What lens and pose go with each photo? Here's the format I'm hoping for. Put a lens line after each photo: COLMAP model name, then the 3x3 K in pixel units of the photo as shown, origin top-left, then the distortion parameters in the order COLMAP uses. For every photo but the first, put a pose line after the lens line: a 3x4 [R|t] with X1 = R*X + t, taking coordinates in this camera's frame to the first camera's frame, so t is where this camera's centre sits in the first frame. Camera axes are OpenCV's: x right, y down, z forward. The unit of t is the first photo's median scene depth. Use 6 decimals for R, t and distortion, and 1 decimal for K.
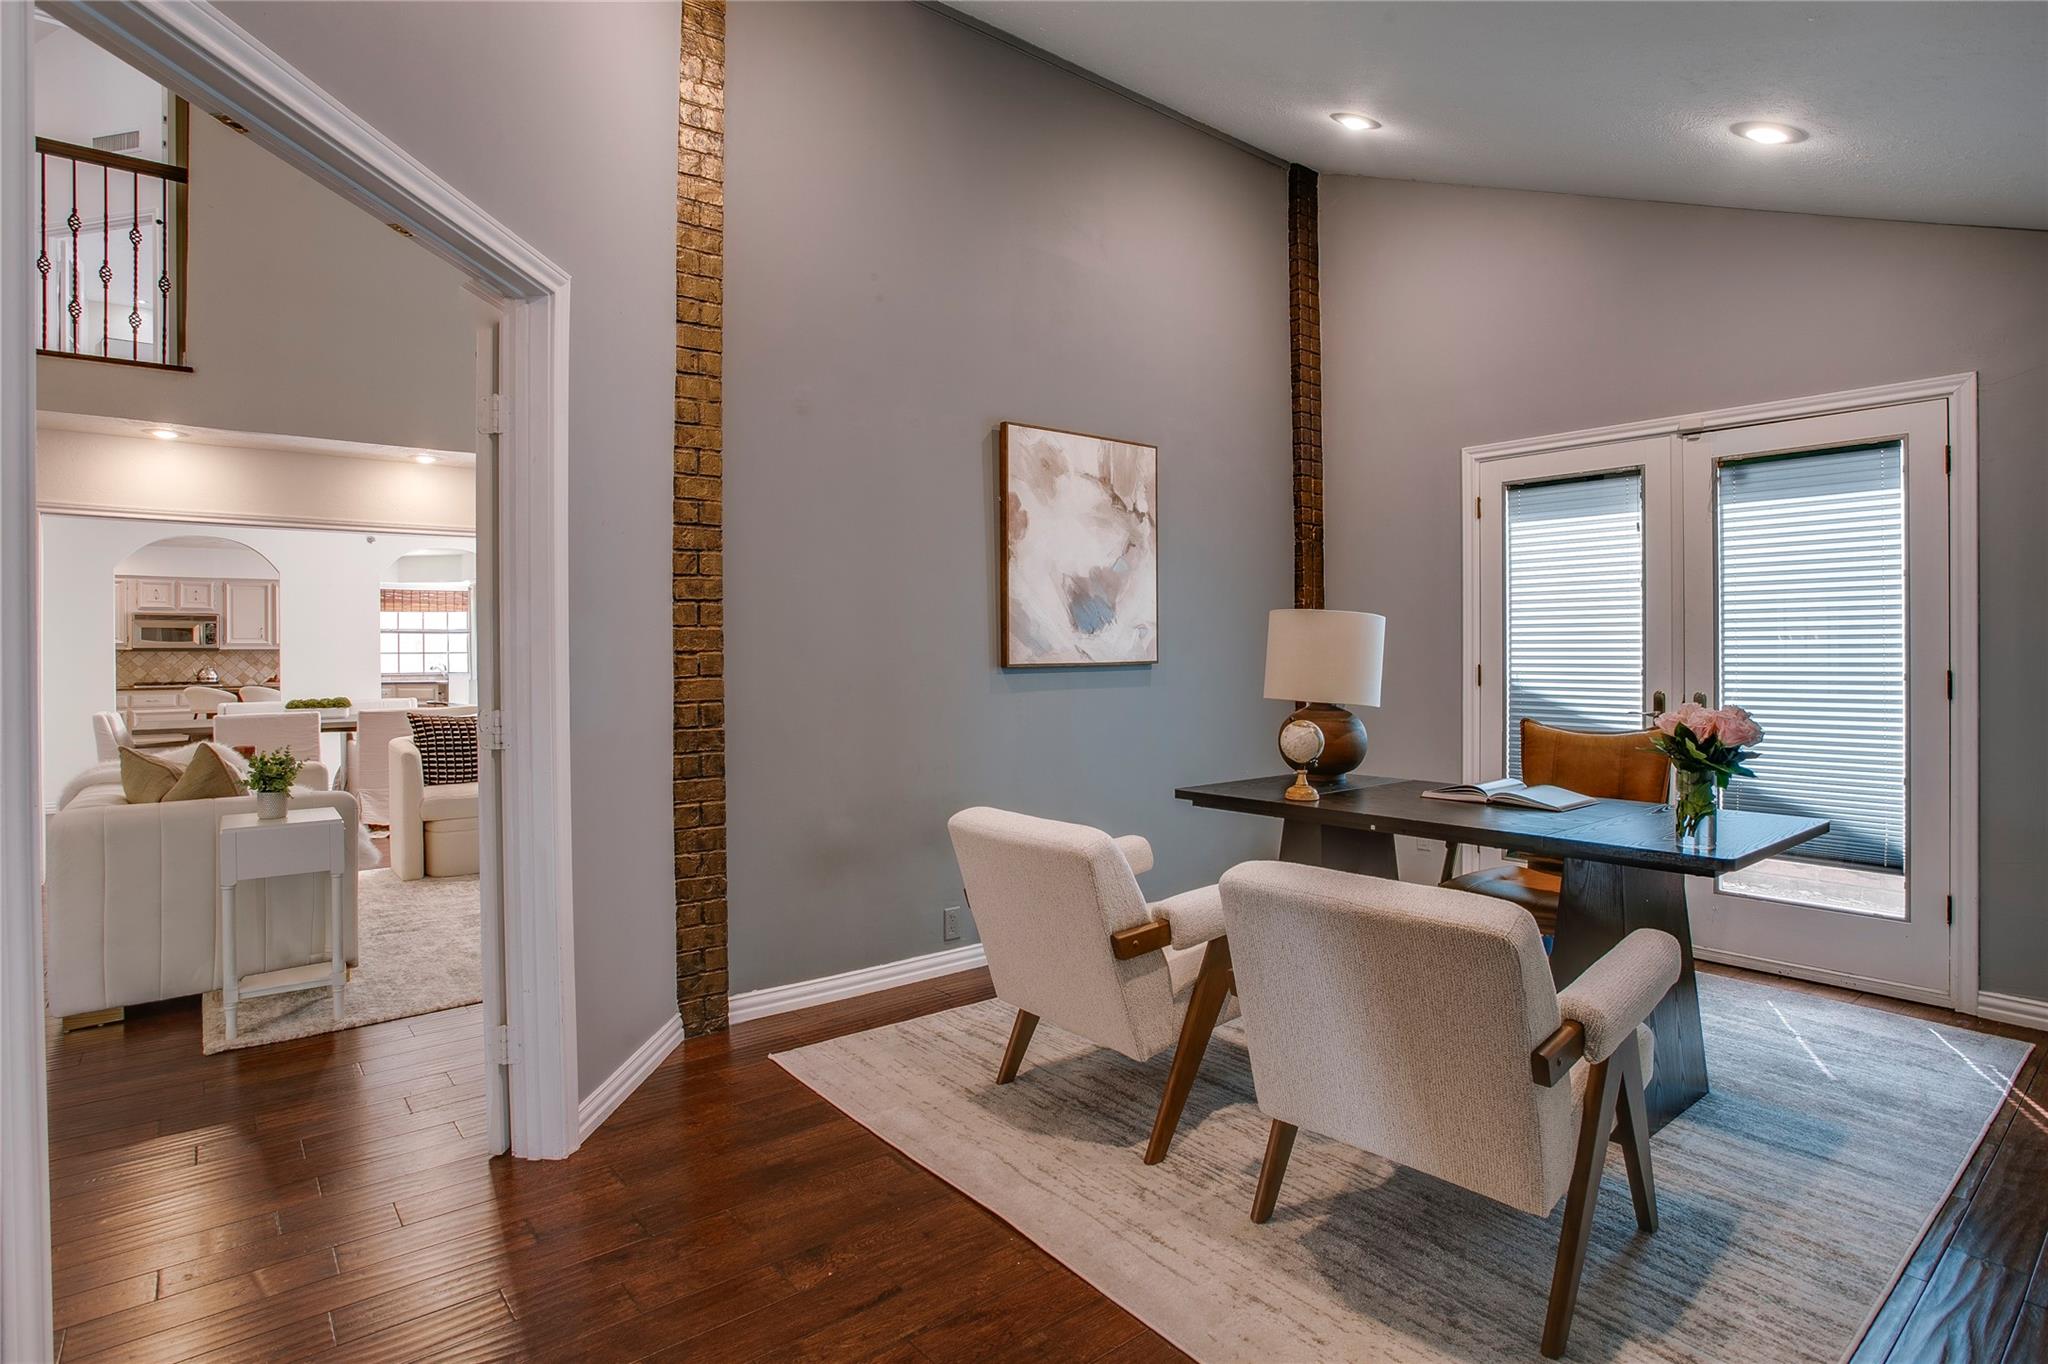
lens RADIAL K [[1006.9, 0, 960.3], [0, 1006.9, 666.4], [0, 0, 1]] dist [-0.018817, 0.001695]
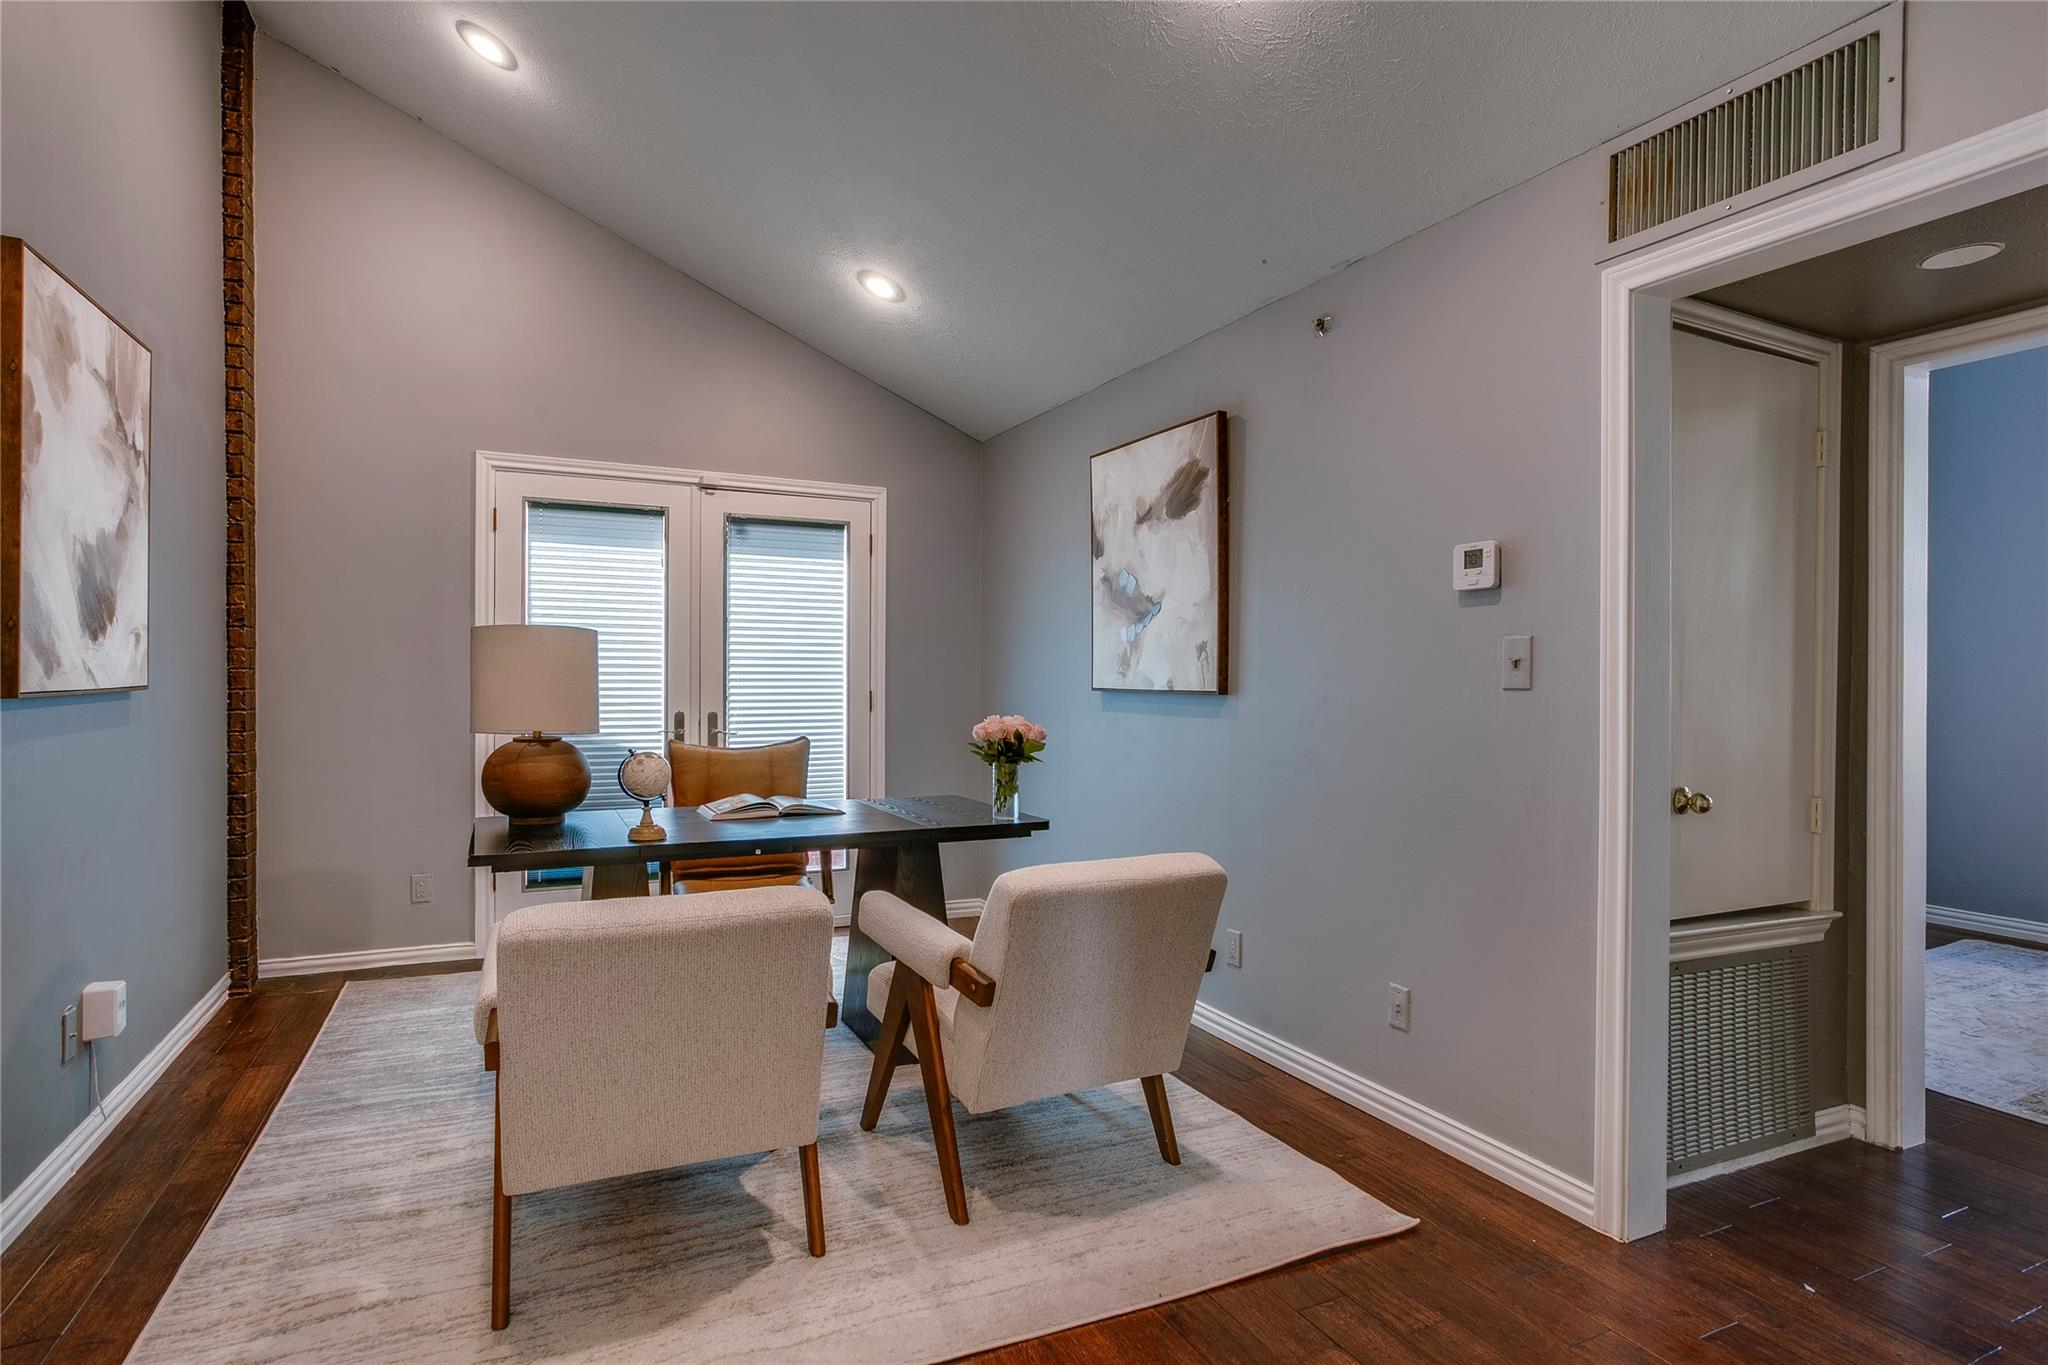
lens RADIAL K [[1081.4, 0, 1025.2], [0, 1081.4, 679.9], [0, 0, 1]] dist [0.003513, 0.007505]
pose [[0.222345, 0.002192, 0.974966, -0.397686], [0.009098, 0.999949, -0.004323, -0.001656], [-0.974926, 0.009832, 0.222313, 0.345853]]
